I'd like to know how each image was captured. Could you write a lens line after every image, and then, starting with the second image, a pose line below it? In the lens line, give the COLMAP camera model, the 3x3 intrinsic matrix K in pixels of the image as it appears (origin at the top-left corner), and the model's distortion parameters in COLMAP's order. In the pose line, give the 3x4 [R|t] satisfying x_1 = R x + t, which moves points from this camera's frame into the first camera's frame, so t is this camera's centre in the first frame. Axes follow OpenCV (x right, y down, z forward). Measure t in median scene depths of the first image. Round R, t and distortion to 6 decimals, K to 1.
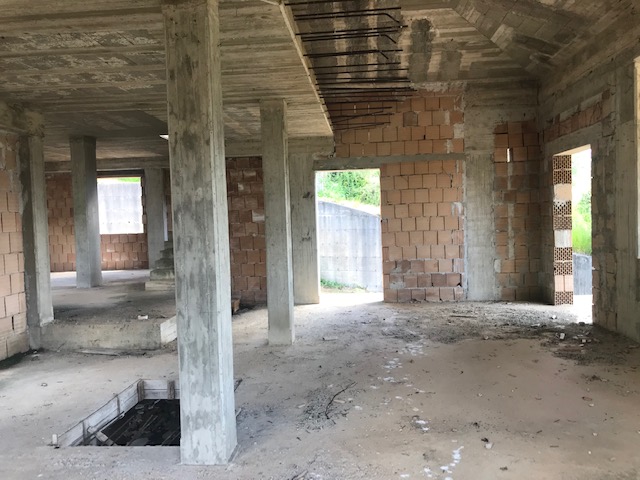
lens RADIAL K [[517.4, 0, 318.0], [0, 517.4, 242.0], [0, 0, 1]] dist [0.031779, -0.030258]
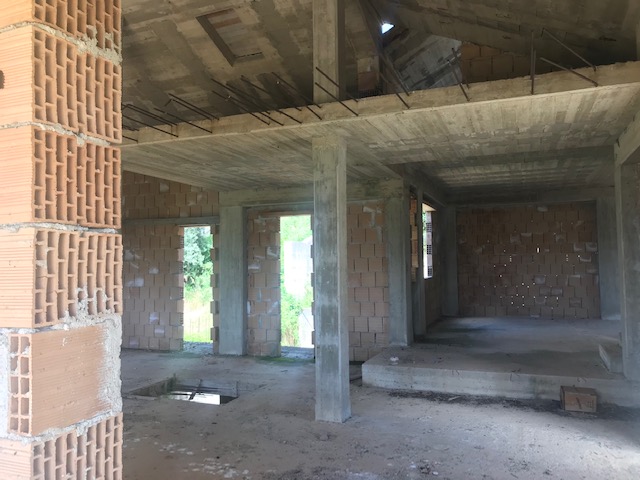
lens RADIAL K [[517.4, 0, 315.1], [0, 517.4, 241.3], [0, 0, 1]] dist [0.031779, -0.030258]
pose [[-0.292837, -0.007693, -0.956131, 0.733822], [-0.014738, 0.999885, -0.003531, -0.088935], [0.956049, 0.013058, -0.292917, 1.192409]]
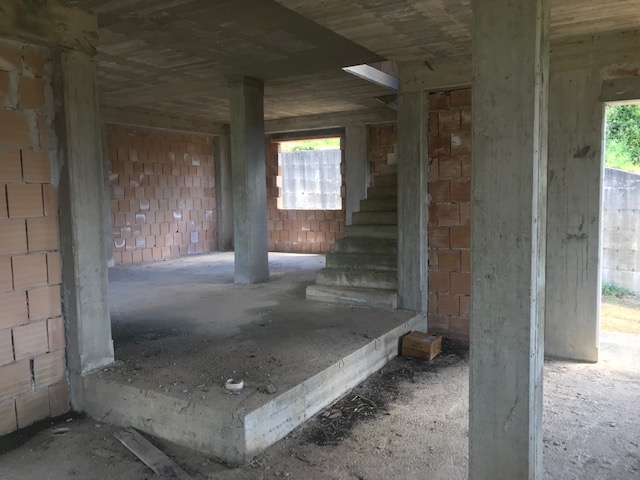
lens RADIAL K [[517.4, 0, 324.9], [0, 517.4, 240.1], [0, 0, 1]] dist [0.031779, -0.030258]
pose [[0.899373, 0.054333, -0.433792, -0.032565], [-0.030508, 0.997628, 0.061701, -0.038292], [0.436116, -0.042258, 0.898898, 0.590987]]
